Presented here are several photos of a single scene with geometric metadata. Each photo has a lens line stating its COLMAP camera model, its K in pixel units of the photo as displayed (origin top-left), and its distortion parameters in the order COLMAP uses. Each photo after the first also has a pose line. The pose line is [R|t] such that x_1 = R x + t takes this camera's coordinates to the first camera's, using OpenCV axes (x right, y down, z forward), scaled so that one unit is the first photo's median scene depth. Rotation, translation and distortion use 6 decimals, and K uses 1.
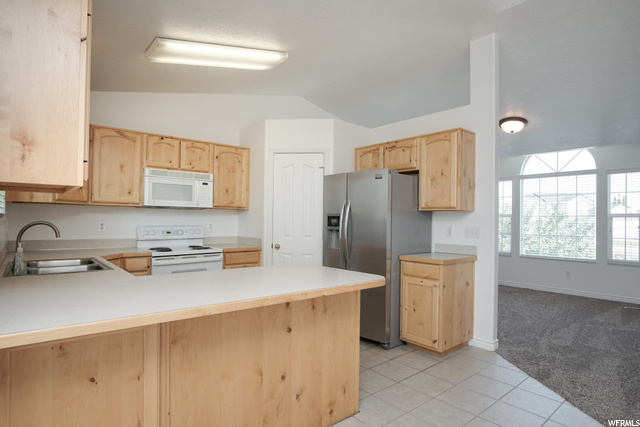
lens RADIAL K [[347.7, 0, 320.9], [0, 347.7, 218.4], [0, 0, 1]] dist [-0.014422, -0.000108]
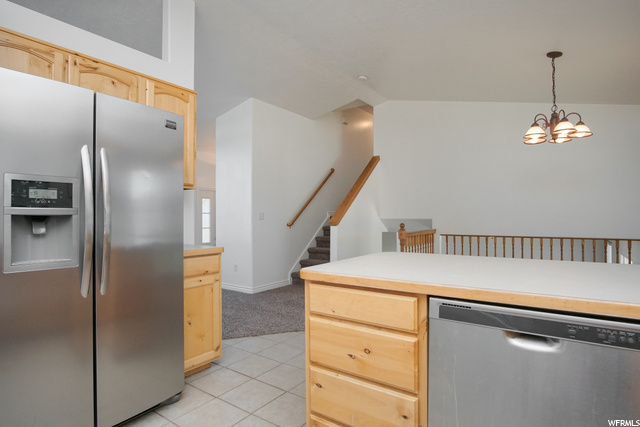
lens RADIAL K [[336.9, 0, 320.0], [0, 336.9, 213.5], [0, 0, 1]] dist [-0.002212, -0.000153]
pose [[-0.219564, -0.002668, 0.975594, -0.423678], [-0.001678, 0.999996, 0.002357, 0.029503], [-0.975597, -0.001119, -0.219568, 0.796435]]
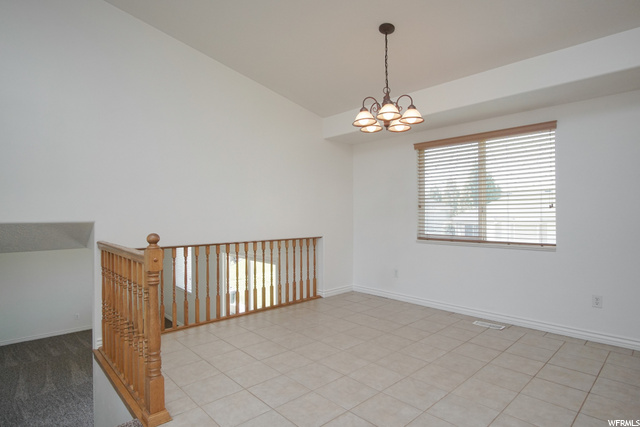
lens RADIAL K [[354.2, 0, 317.8], [0, 354.2, 217.4], [0, 0, 1]] dist [-0.001757, -0.000250]
pose [[-0.998985, -0.007479, -0.044427, 0.435369], [-0.007580, 0.999969, 0.002118, 0.037870], [0.044409, 0.002452, -0.999010, 0.789405]]
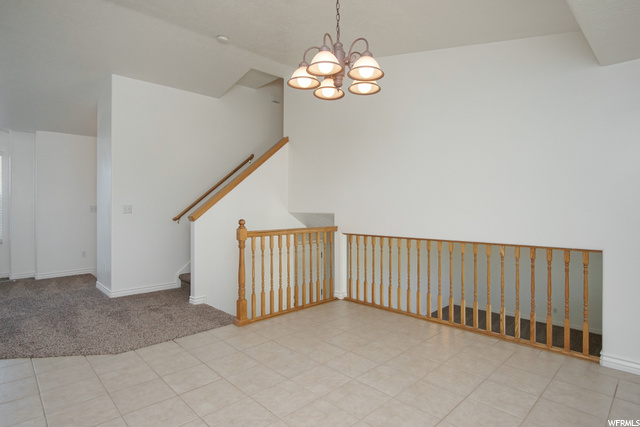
lens RADIAL K [[345.4, 0, 307.0], [0, 345.4, 204.0], [0, 0, 1]] dist [0.001406, -0.000039]
pose [[-0.030851, -0.000214, 0.999524, -0.276240], [-0.001191, 0.999999, 0.000177, 0.023756], [-0.999523, -0.001185, -0.030851, 0.103257]]
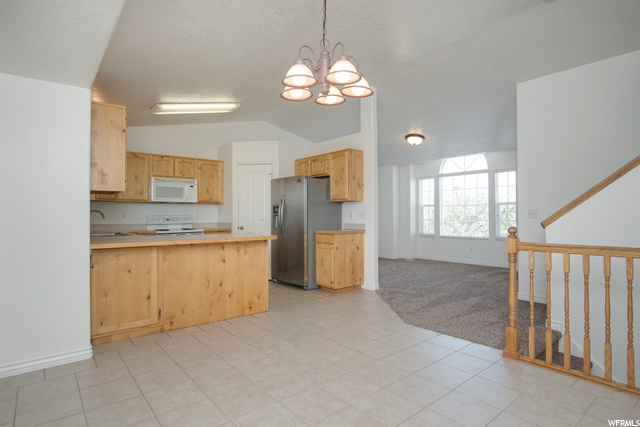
lens RADIAL K [[336.9, 0, 320.0], [0, 336.9, 213.5], [0, 0, 1]] dist [-0.002212, -0.000153]
pose [[0.999800, -0.017277, -0.010031, 0.249574], [0.017252, 0.999848, -0.002574, 0.032325], [0.010074, 0.002400, 0.999946, -0.479088]]
